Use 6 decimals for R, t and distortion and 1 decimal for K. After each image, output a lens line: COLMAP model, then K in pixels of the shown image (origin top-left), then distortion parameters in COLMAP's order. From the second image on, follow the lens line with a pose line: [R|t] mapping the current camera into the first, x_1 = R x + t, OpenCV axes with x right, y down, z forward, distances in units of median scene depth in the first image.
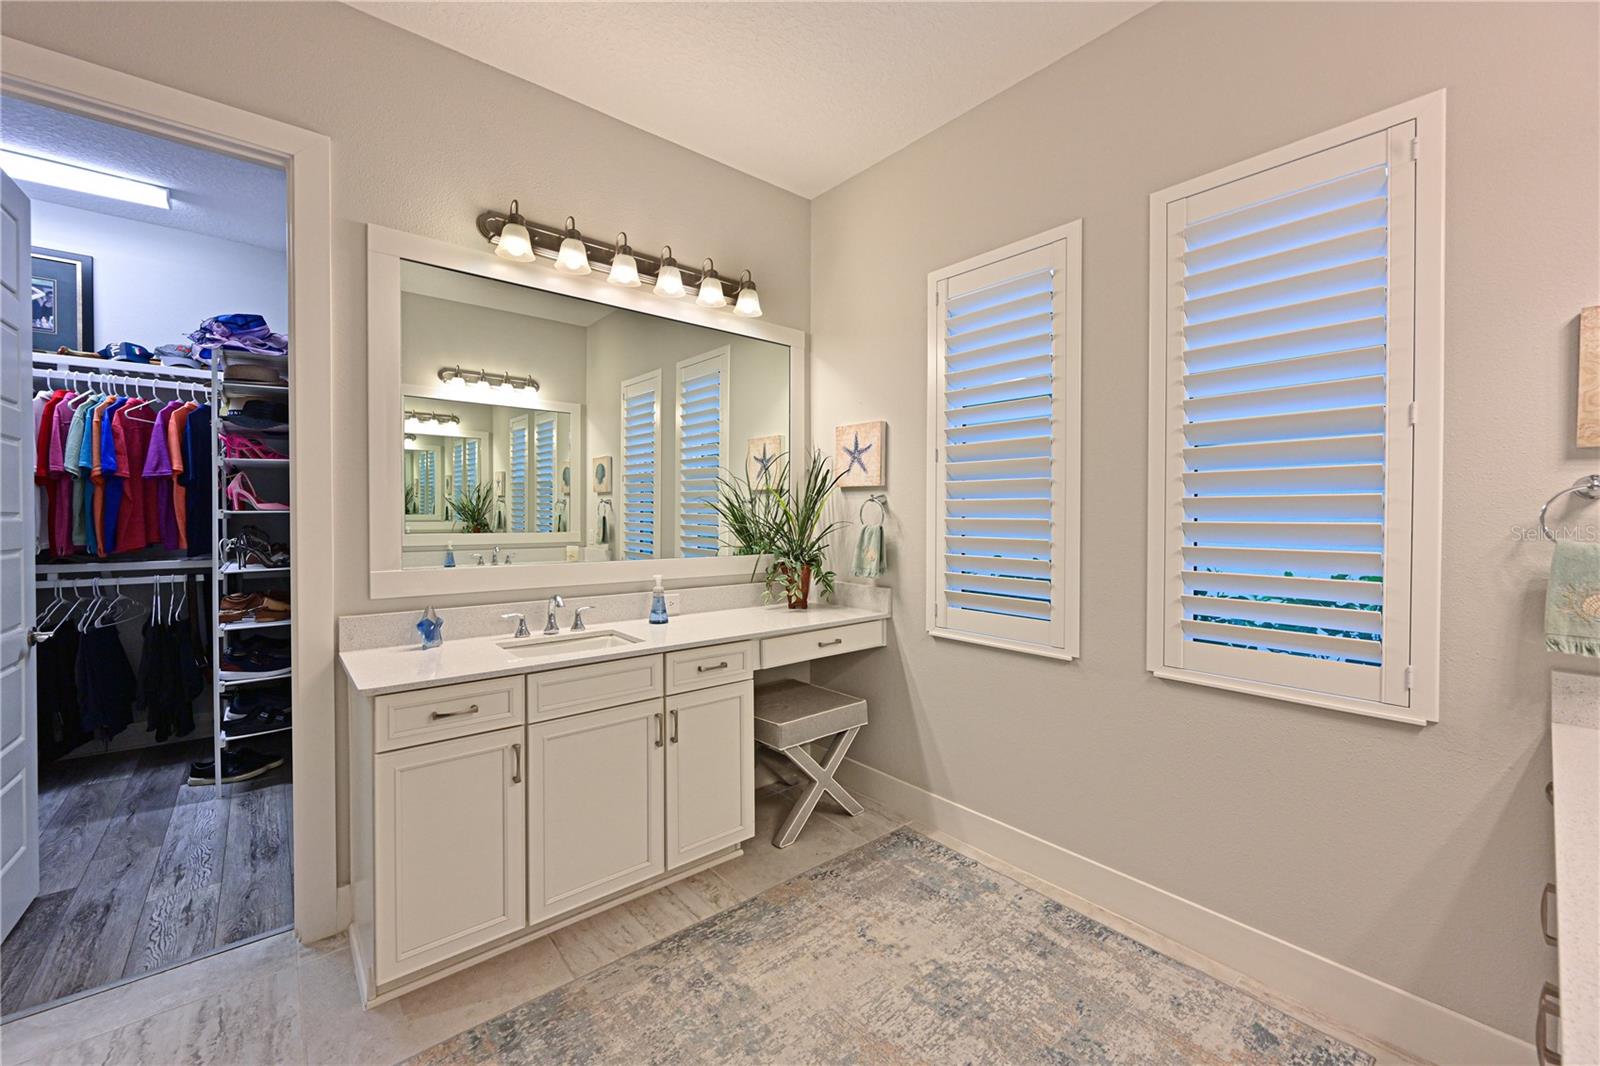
lens RADIAL K [[615.2, 0, 802.4], [0, 615.2, 517.8], [0, 0, 1]] dist [-0.000324, -0.000140]
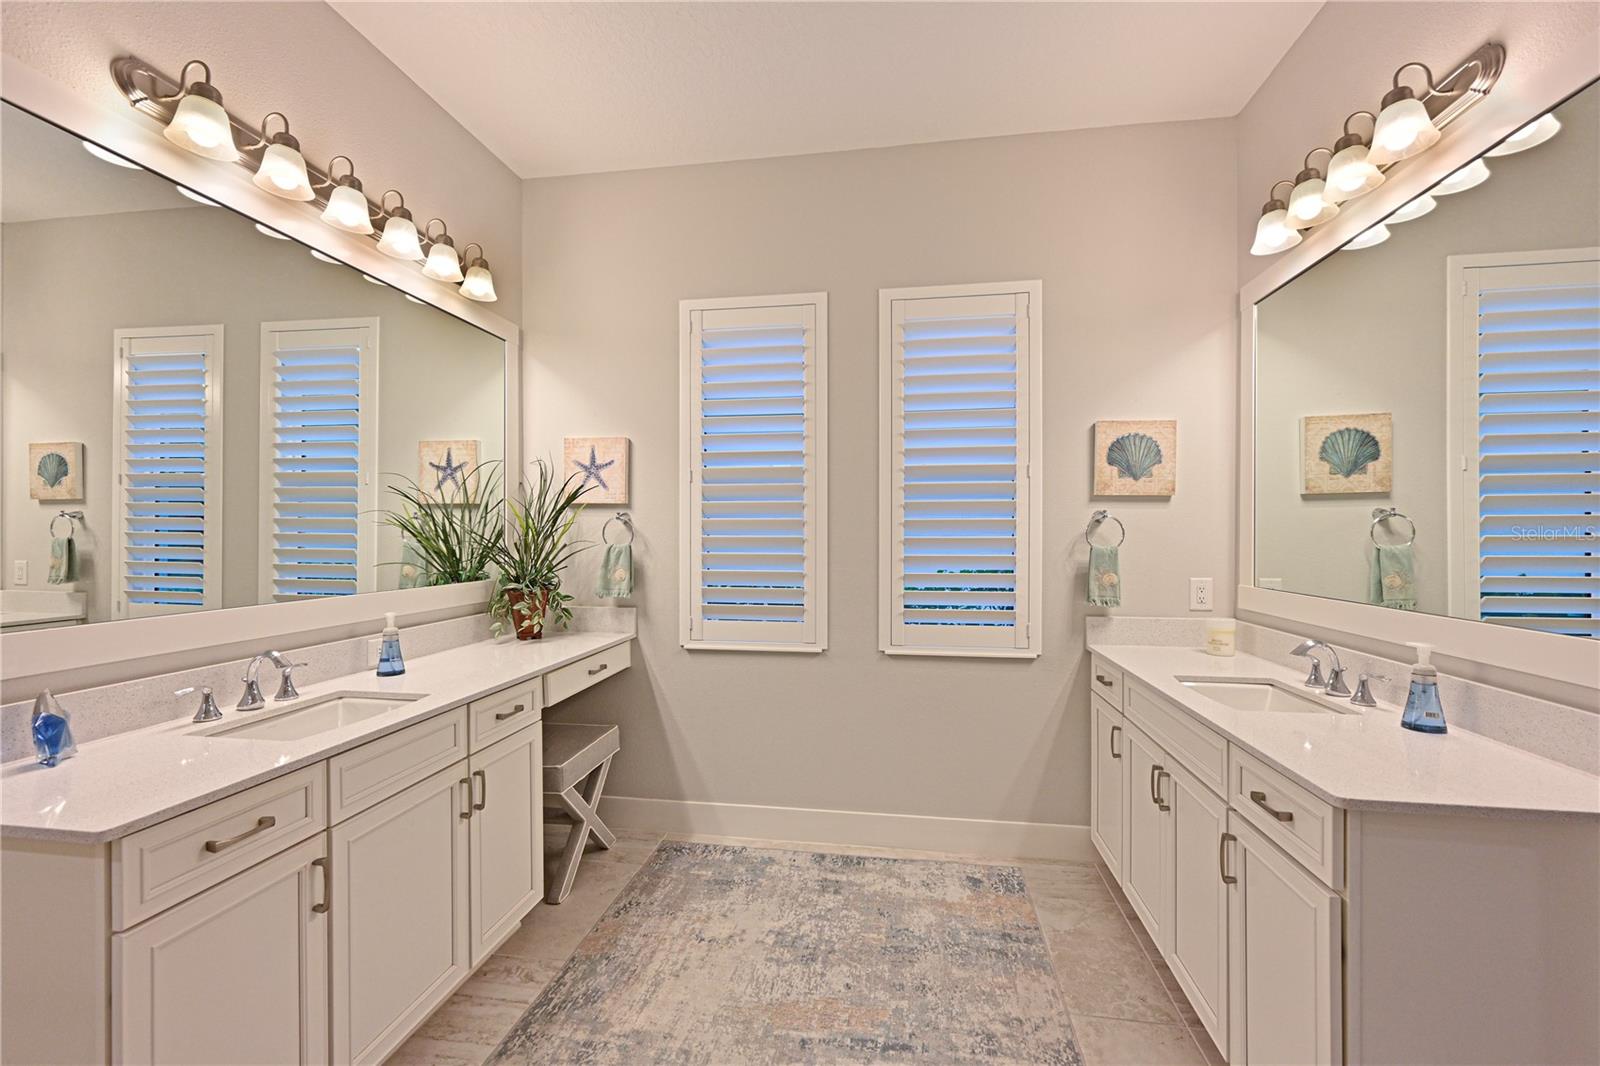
lens RADIAL K [[638.3, 0, 800.0], [0, 638.3, 533.0], [0, 0, 1]] dist [-0.000209, -0.000052]
pose [[0.764455, -0.005074, 0.644657, -0.410356], [0.007810, 0.999969, -0.001391, -0.002552], [-0.644630, 0.006098, 0.764470, 0.060271]]
